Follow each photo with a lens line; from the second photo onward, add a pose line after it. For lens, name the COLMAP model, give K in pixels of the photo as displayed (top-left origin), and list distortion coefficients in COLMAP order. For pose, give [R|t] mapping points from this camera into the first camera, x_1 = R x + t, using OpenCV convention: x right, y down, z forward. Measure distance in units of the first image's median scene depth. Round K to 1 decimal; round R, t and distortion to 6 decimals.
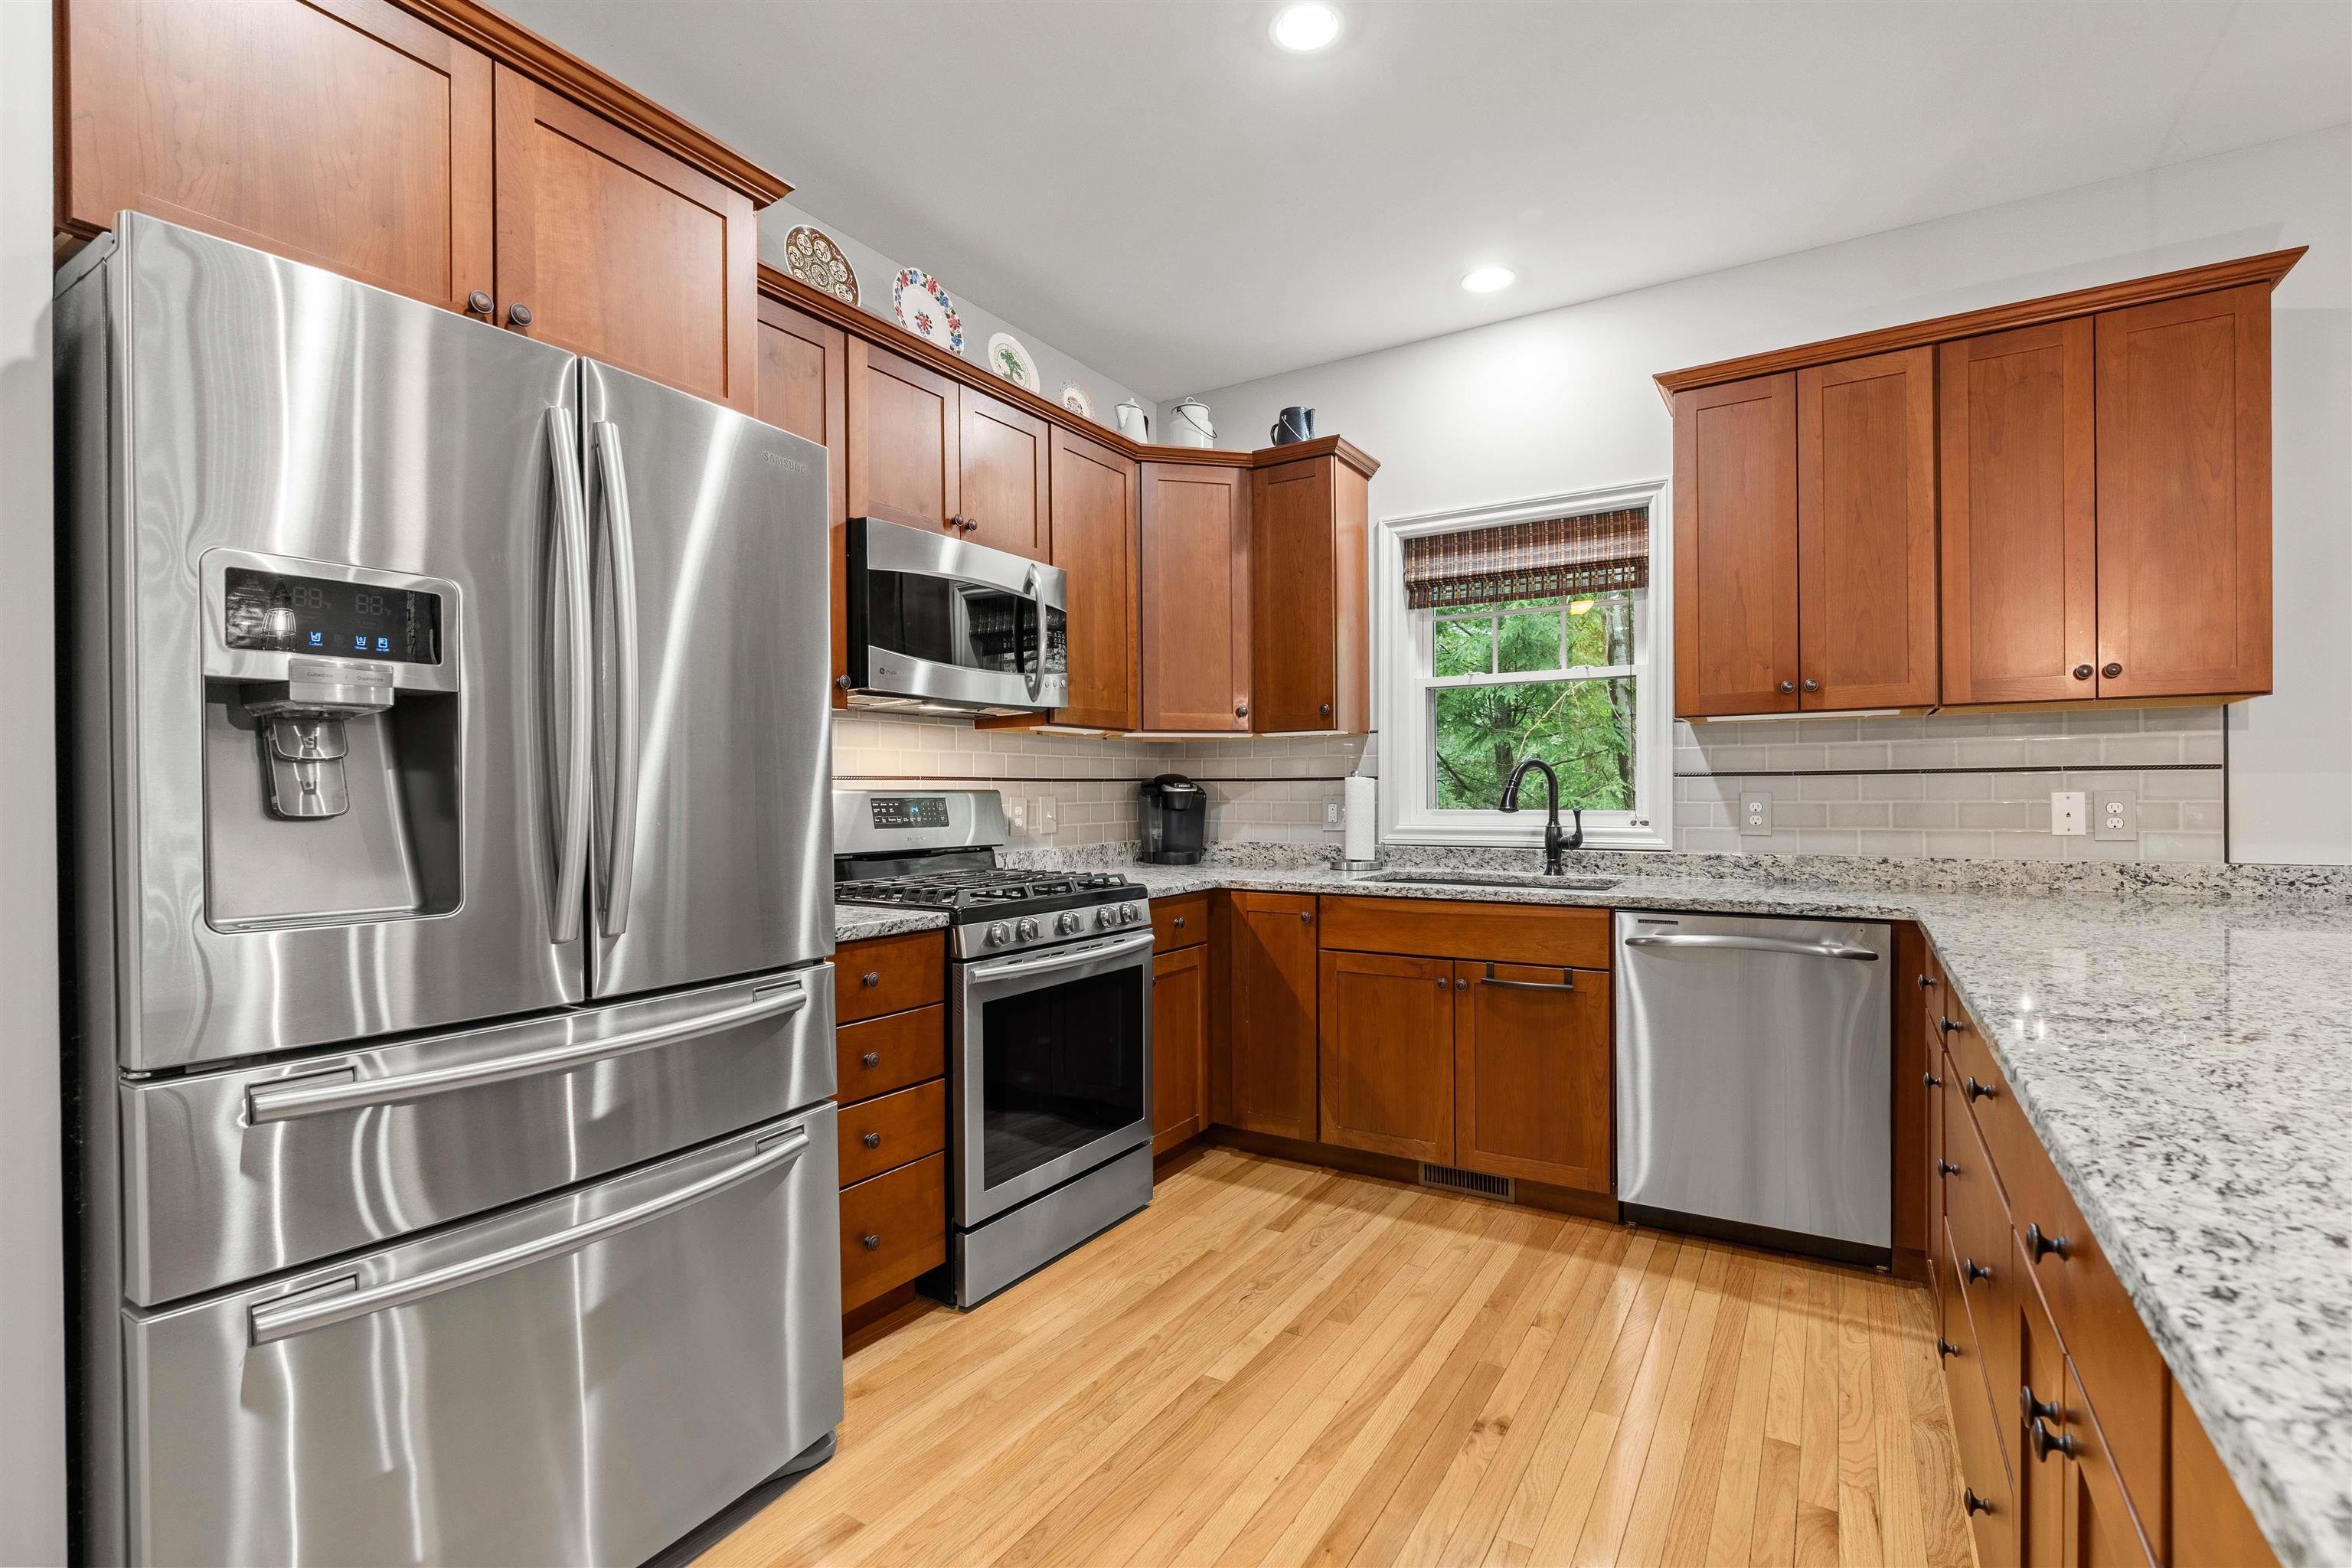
lens RADIAL K [[1068.6, 0, 1190.4], [0, 1068.6, 794.7], [0, 0, 1]] dist [-0.005248, 0.000384]
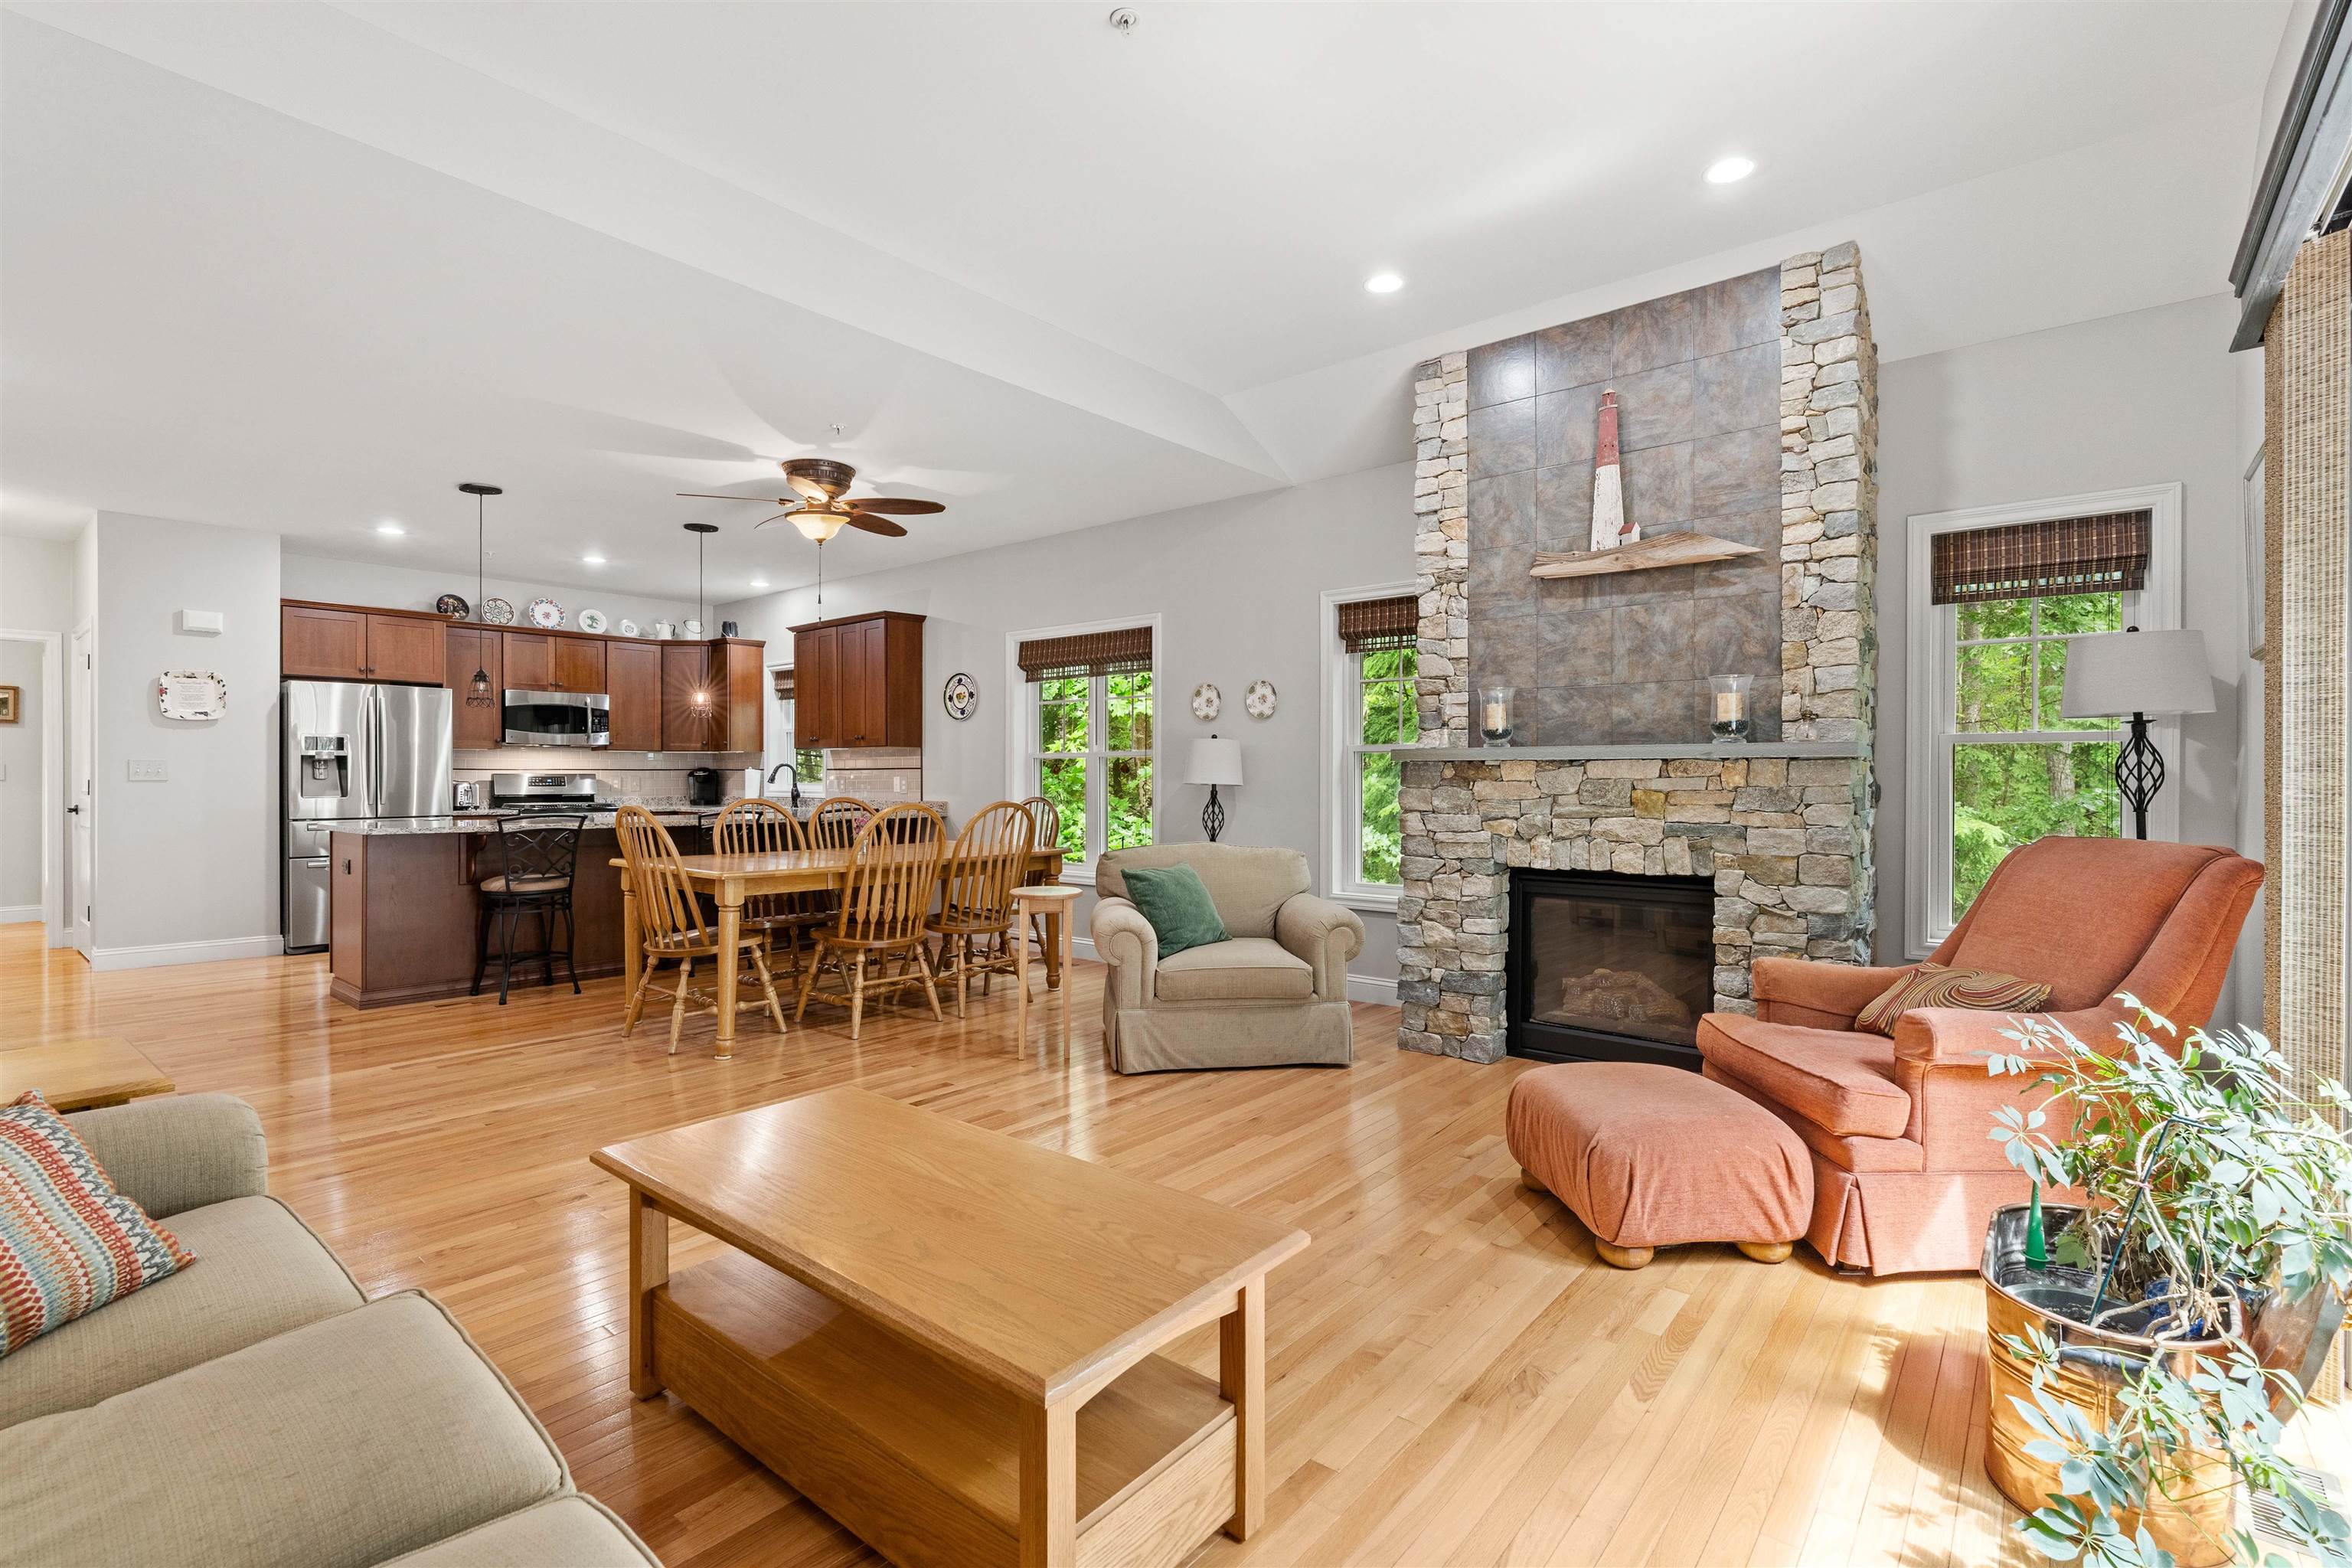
lens RADIAL K [[1068.1, 0, 1178.8], [0, 1068.1, 775.7], [0, 0, 1]] dist [-0.001966, 0.000688]
pose [[0.990419, 0.005376, -0.137989, 1.803220], [-0.005548, 0.999984, -0.000865, -0.006200], [0.137982, 0.001622, 0.990433, -1.602394]]
